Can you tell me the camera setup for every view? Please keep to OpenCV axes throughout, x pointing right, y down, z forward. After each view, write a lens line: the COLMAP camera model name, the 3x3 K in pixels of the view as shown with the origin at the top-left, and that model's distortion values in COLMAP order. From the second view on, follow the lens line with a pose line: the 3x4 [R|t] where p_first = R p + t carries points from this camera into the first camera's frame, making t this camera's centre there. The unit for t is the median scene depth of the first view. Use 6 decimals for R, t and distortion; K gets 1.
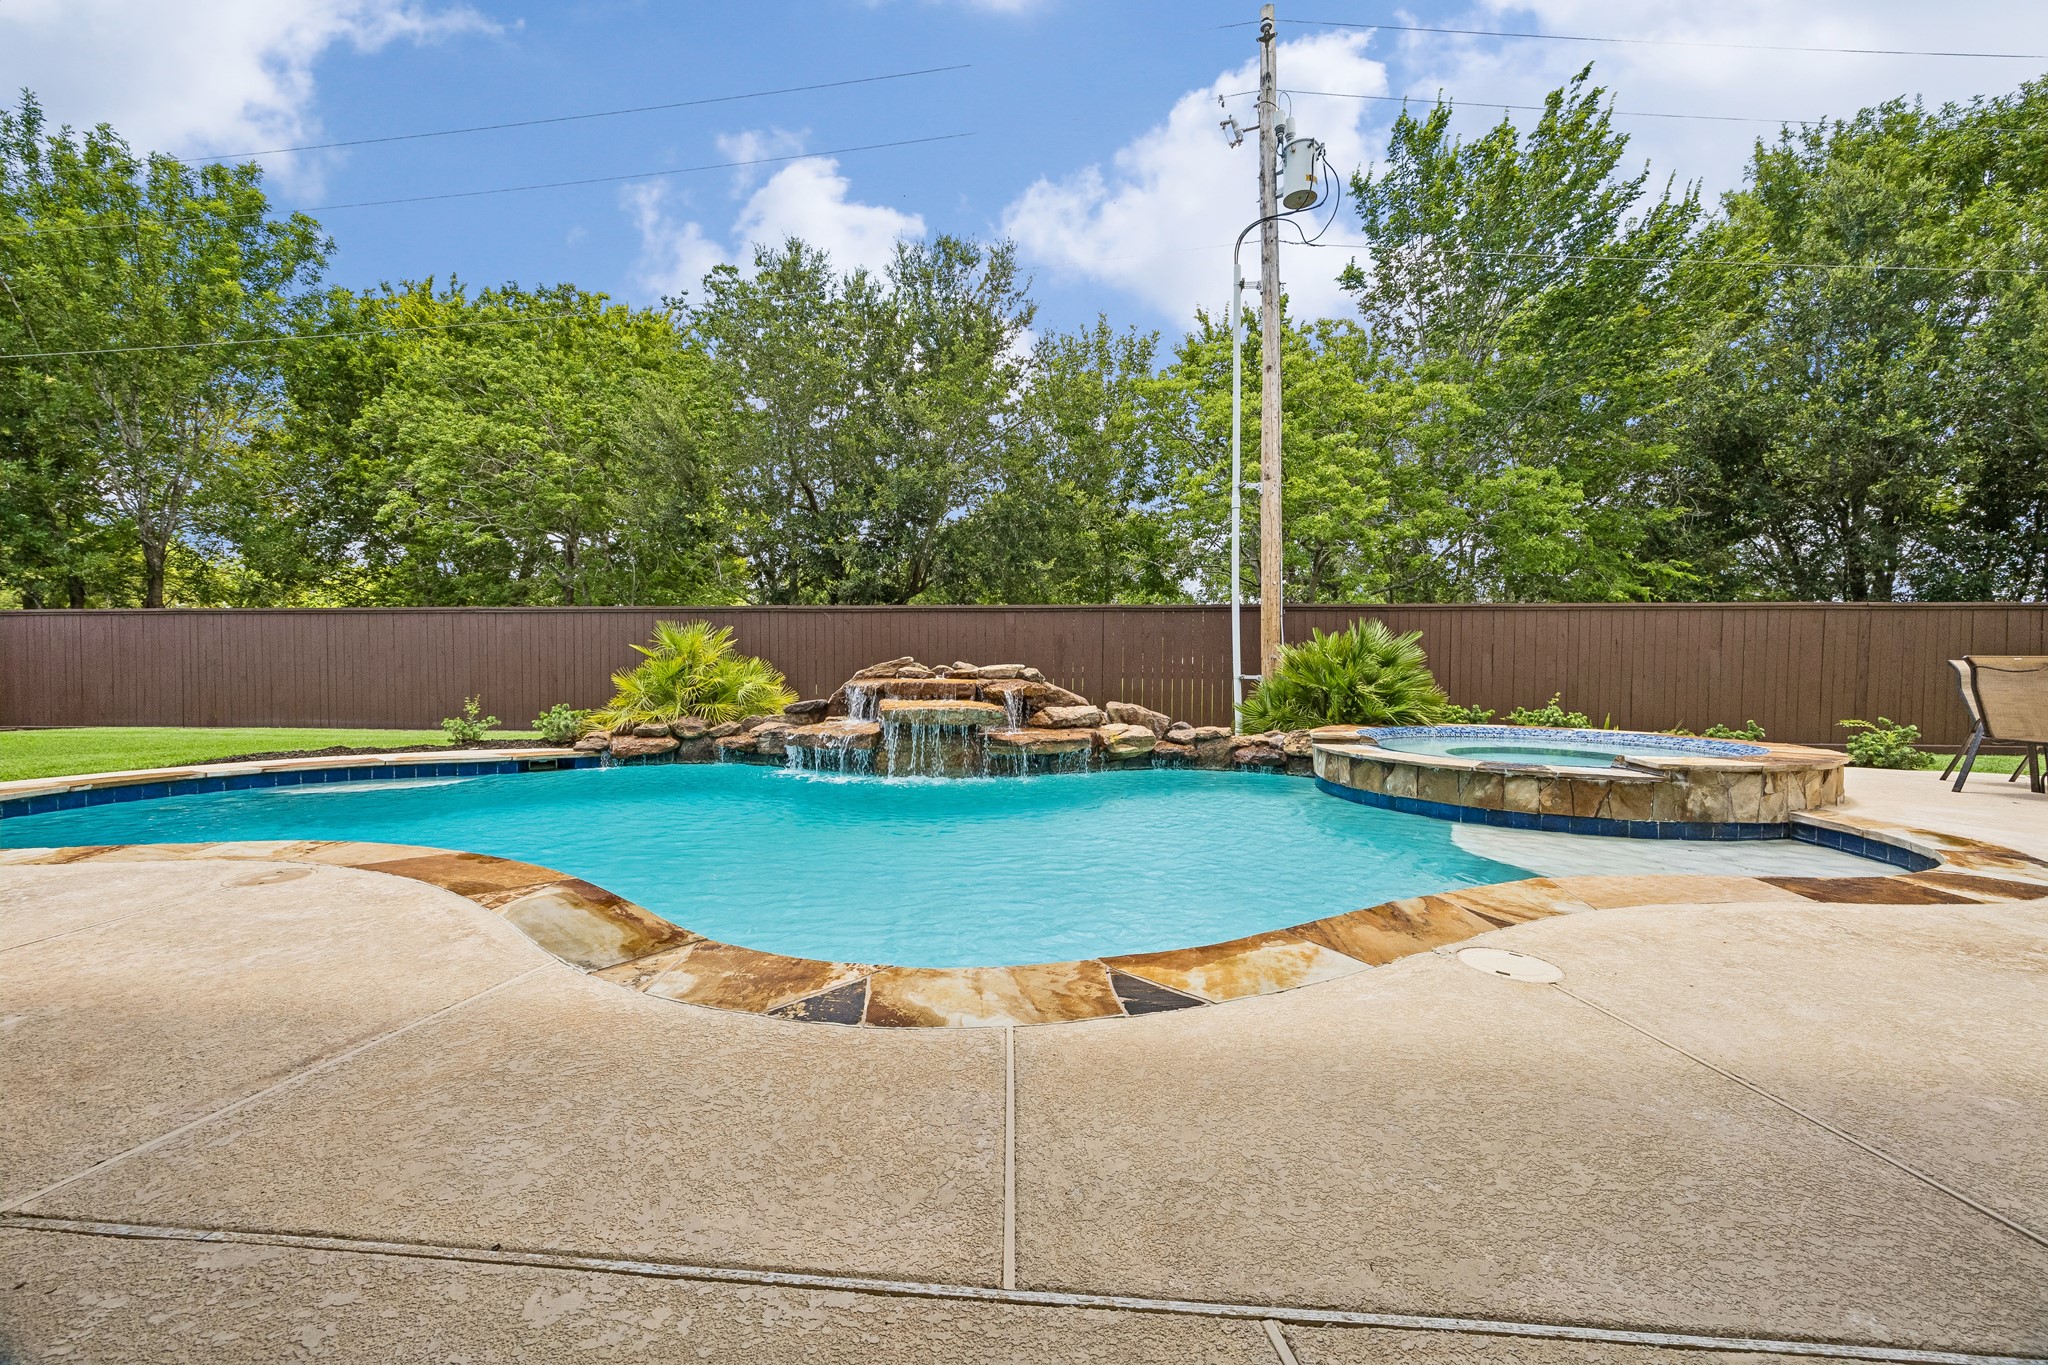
lens RADIAL K [[778.5, 0, 1026.2], [0, 778.5, 679.7], [0, 0, 1]] dist [0.002227, -0.000350]
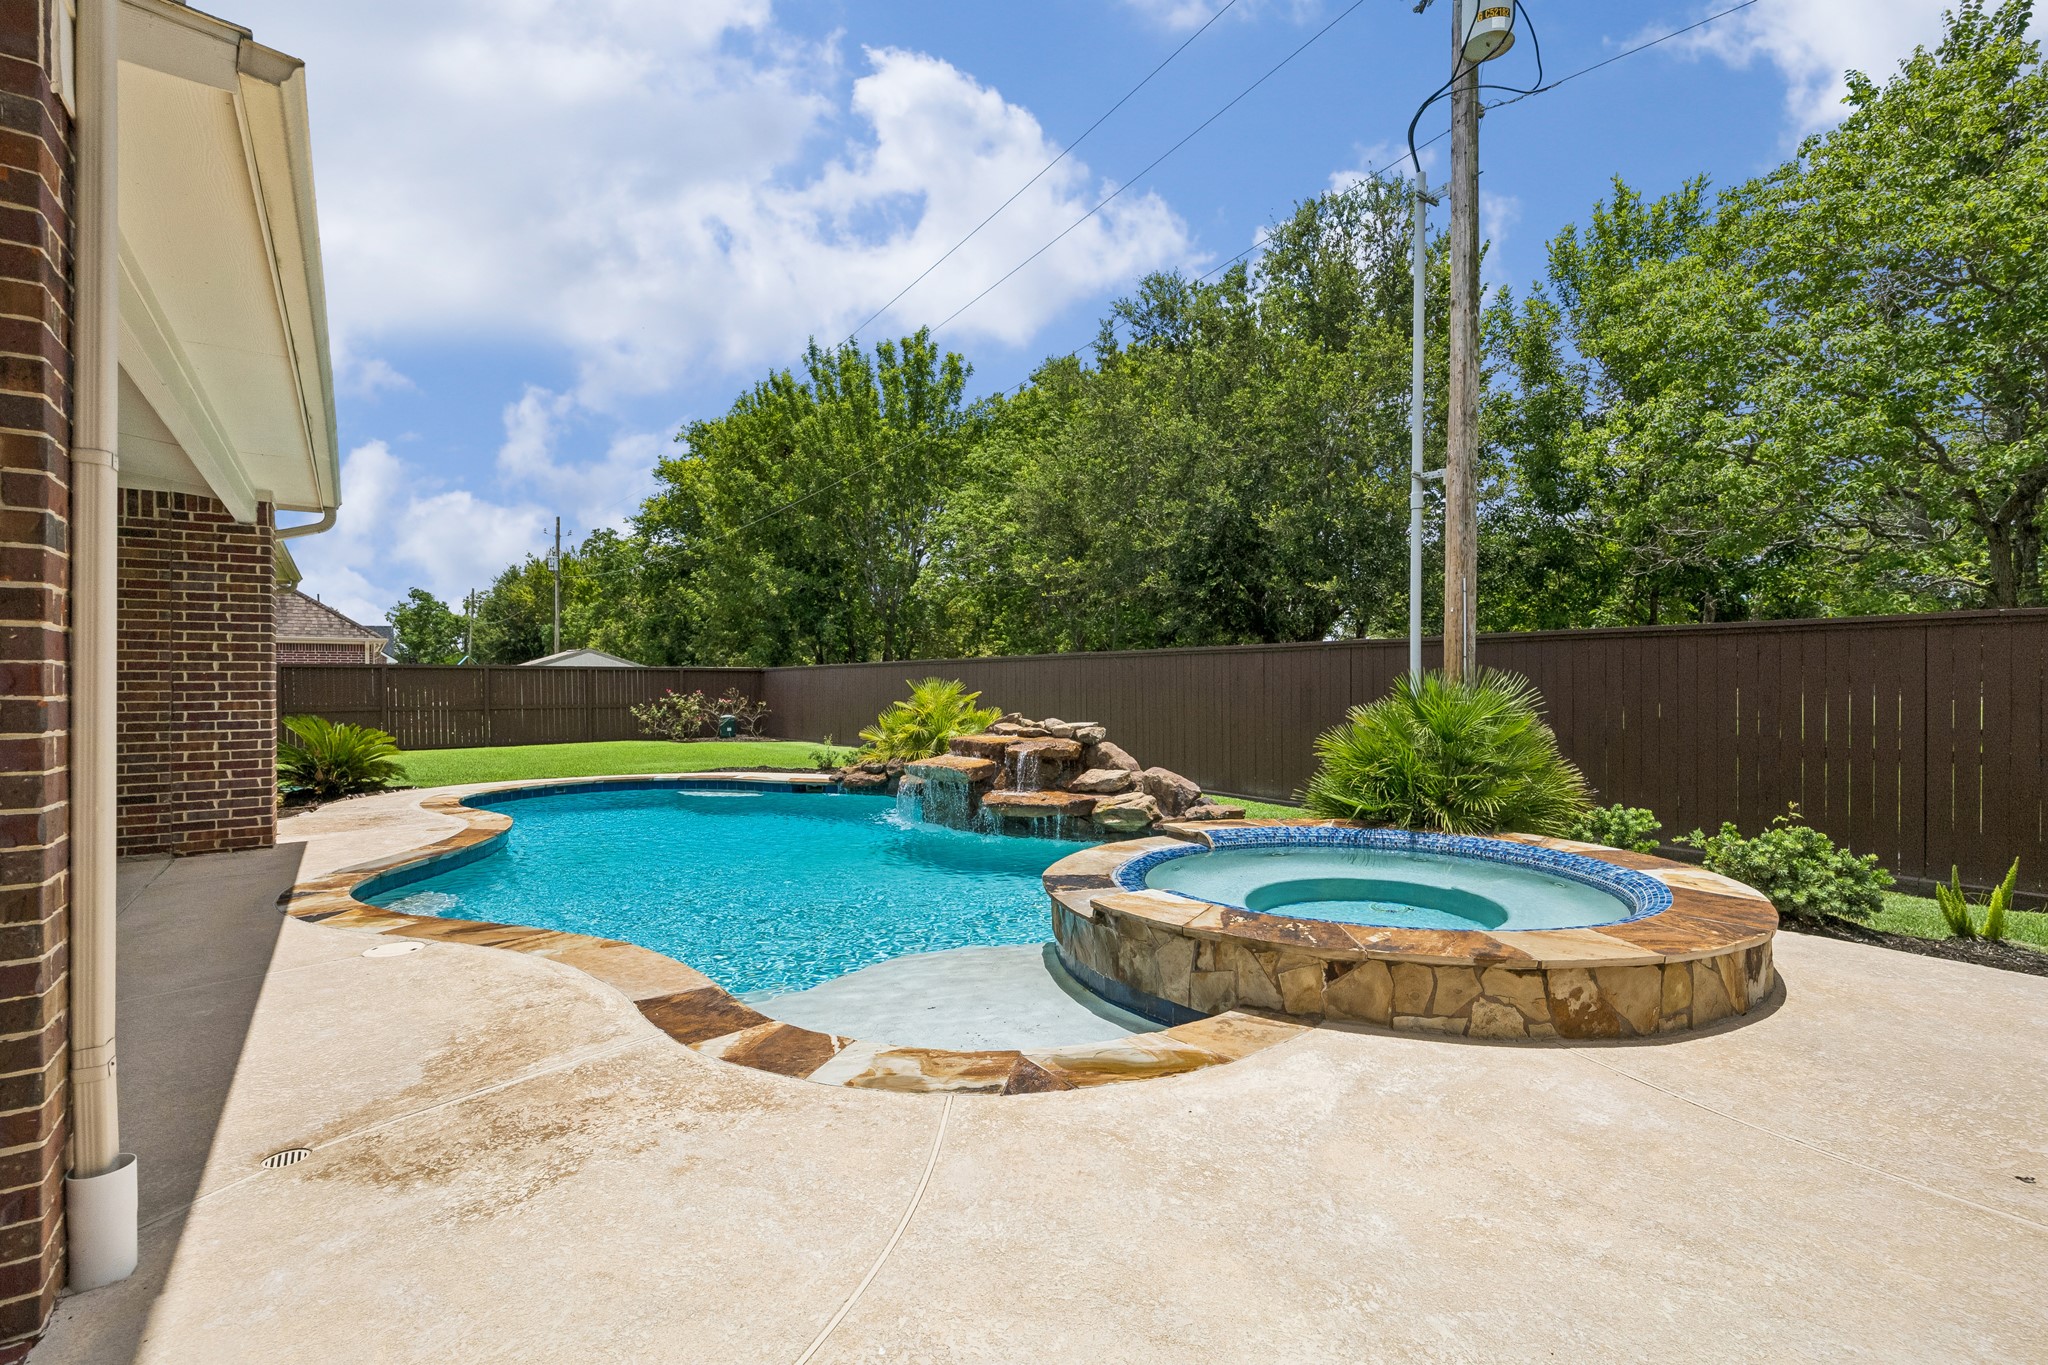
lens RADIAL K [[940.1, 0, 1028.5], [0, 940.1, 685.7], [0, 0, 1]] dist [-0.005028, -0.000403]
pose [[0.654329, -0.003226, -0.756203, 0.880432], [-0.011733, 0.999827, -0.014418, -0.050802], [0.756119, 0.018306, 0.654178, 0.209566]]
